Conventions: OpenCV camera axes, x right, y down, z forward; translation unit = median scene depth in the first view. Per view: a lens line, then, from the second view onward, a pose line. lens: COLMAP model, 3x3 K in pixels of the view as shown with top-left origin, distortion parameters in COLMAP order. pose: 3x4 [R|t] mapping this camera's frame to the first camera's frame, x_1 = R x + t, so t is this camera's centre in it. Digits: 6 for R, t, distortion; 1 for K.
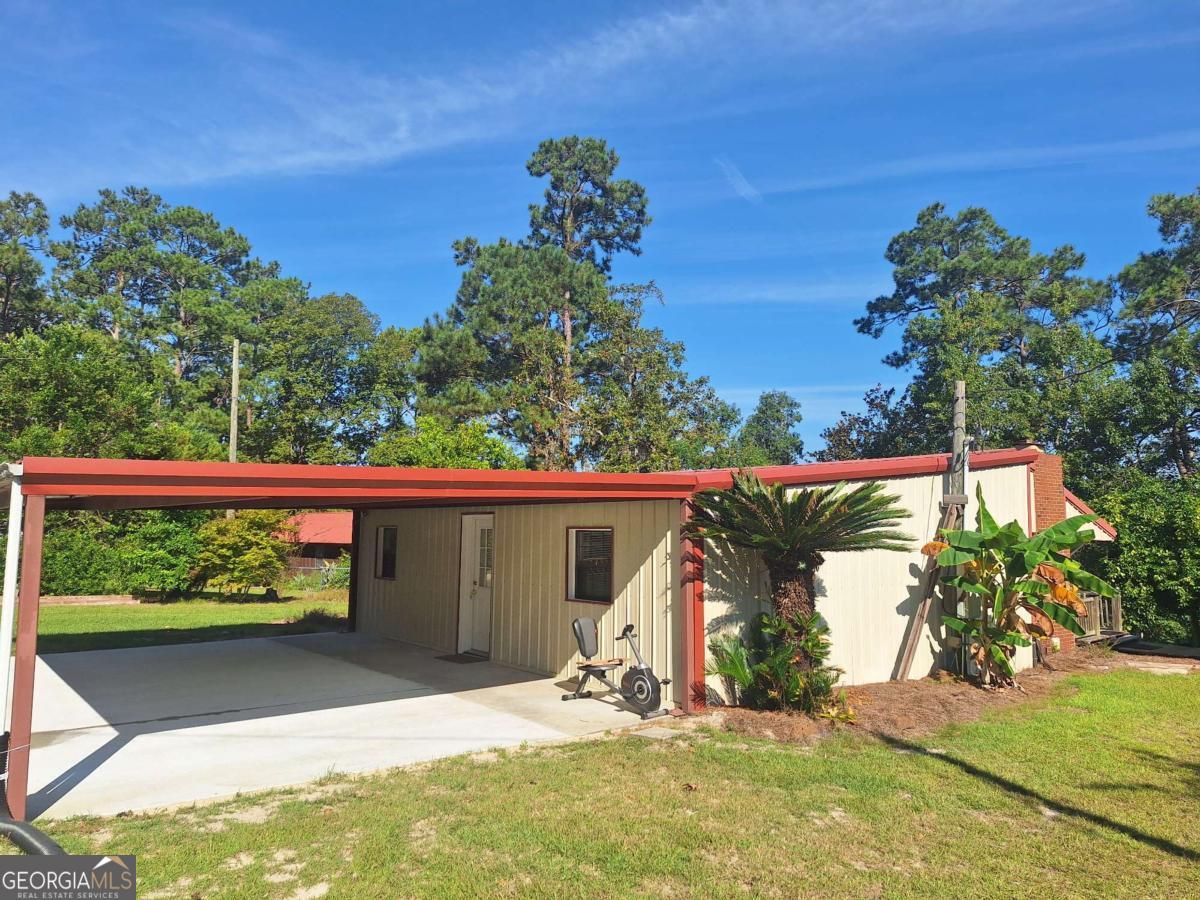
lens RADIAL K [[823.8, 0, 588.6], [0, 823.8, 447.9], [0, 0, 1]] dist [0.072593, -0.073756]
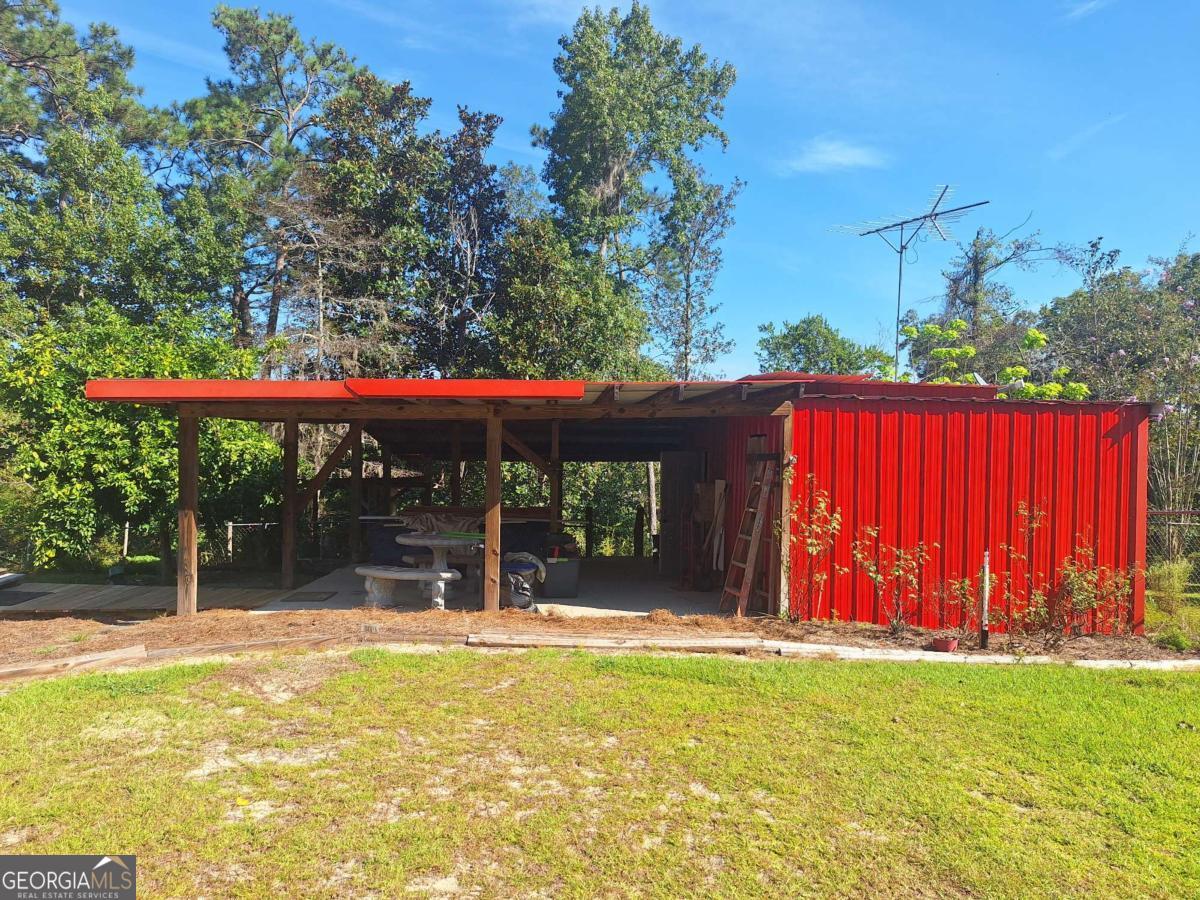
lens RADIAL K [[823.8, 0, 597.4], [0, 823.8, 454.4], [0, 0, 1]] dist [0.072593, -0.073756]
pose [[0.572374, -0.015836, 0.819840, 0.221334], [-0.084645, 0.993331, 0.078282, 0.037778], [-0.815613, -0.114201, 0.567216, 0.204339]]
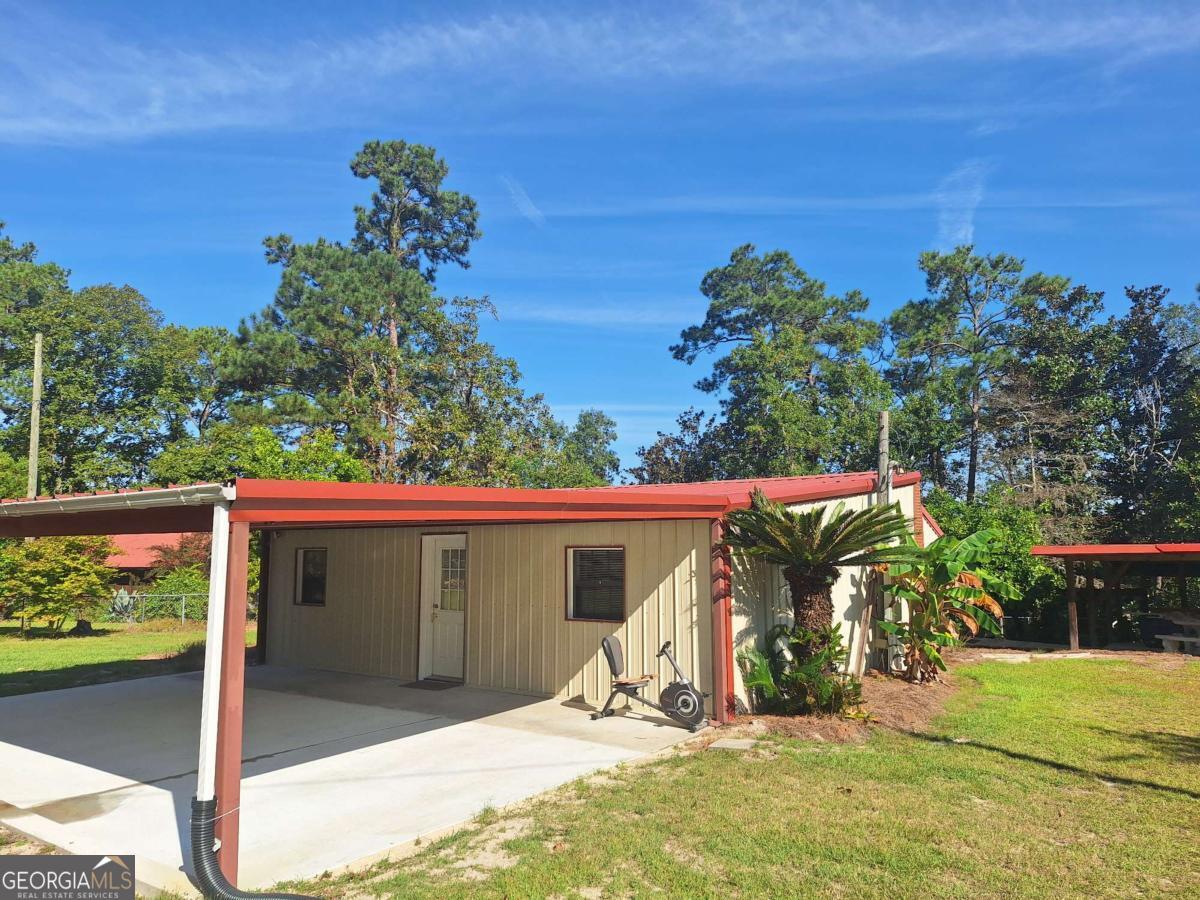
lens RADIAL K [[823.8, 0, 590.8], [0, 823.8, 460.2], [0, 0, 1]] dist [0.072593, -0.073756]
pose [[0.963637, 0.013152, 0.266892, -0.078144], [-0.012369, 0.999913, -0.004614, -0.001327], [-0.266930, 0.001145, 0.963715, 0.008328]]
